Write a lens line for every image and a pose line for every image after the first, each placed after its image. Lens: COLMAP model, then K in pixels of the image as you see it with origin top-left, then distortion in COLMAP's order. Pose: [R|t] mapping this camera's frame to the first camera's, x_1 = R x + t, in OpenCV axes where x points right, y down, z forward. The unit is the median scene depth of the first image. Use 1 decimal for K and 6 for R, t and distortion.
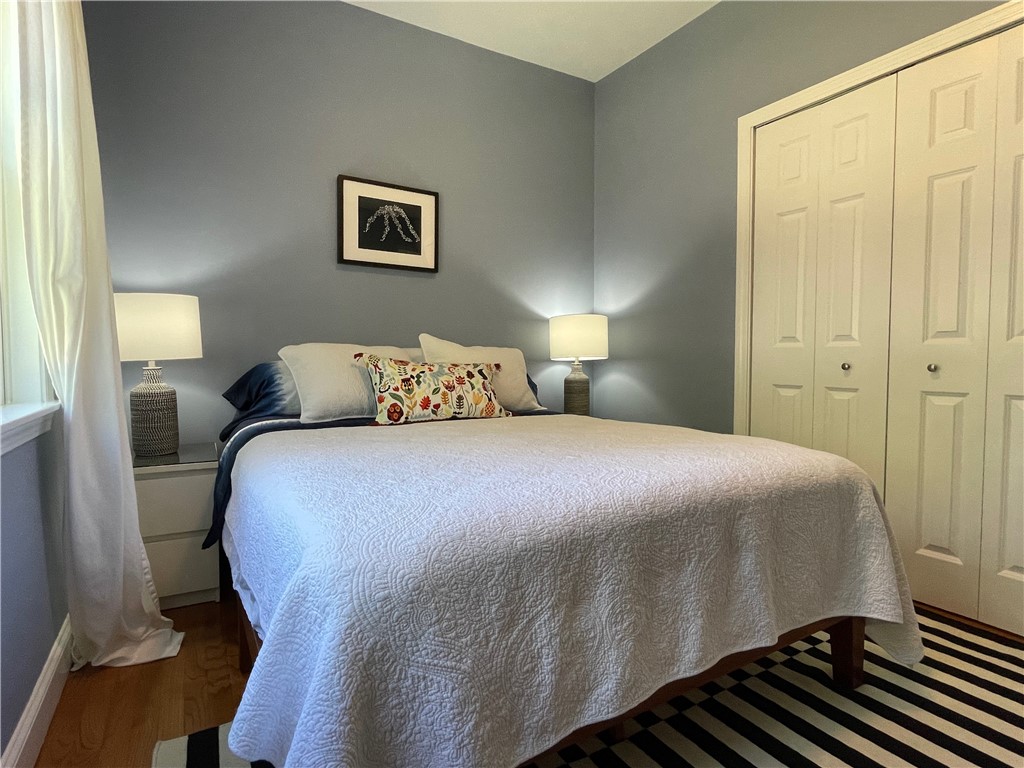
lens RADIAL K [[561.4, 0, 515.2], [0, 561.4, 379.5], [0, 0, 1]] dist [-0.002593, -0.000161]
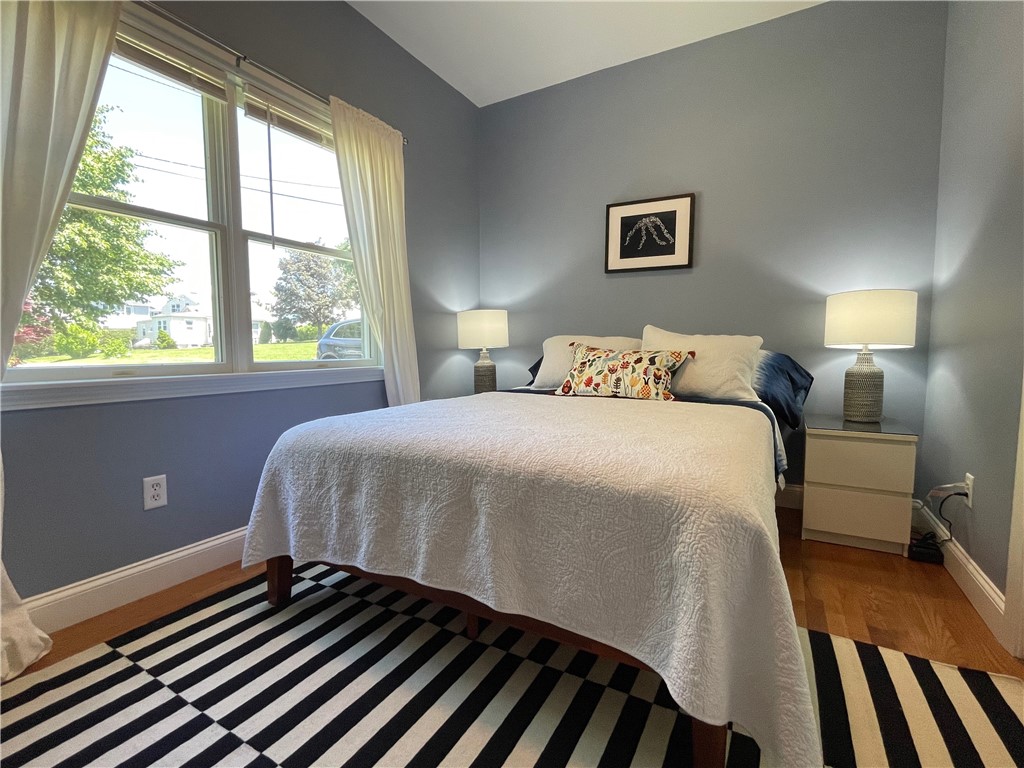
lens RADIAL K [[488.2, 0, 512.7], [0, 488.2, 383.4], [0, 0, 1]] dist [-0.002356, -0.000620]
pose [[0.469559, 0.062680, -0.880673, 0.705625], [-0.033817, 0.998022, 0.053002, -0.006095], [0.882253, 0.004894, 0.470750, 0.325330]]
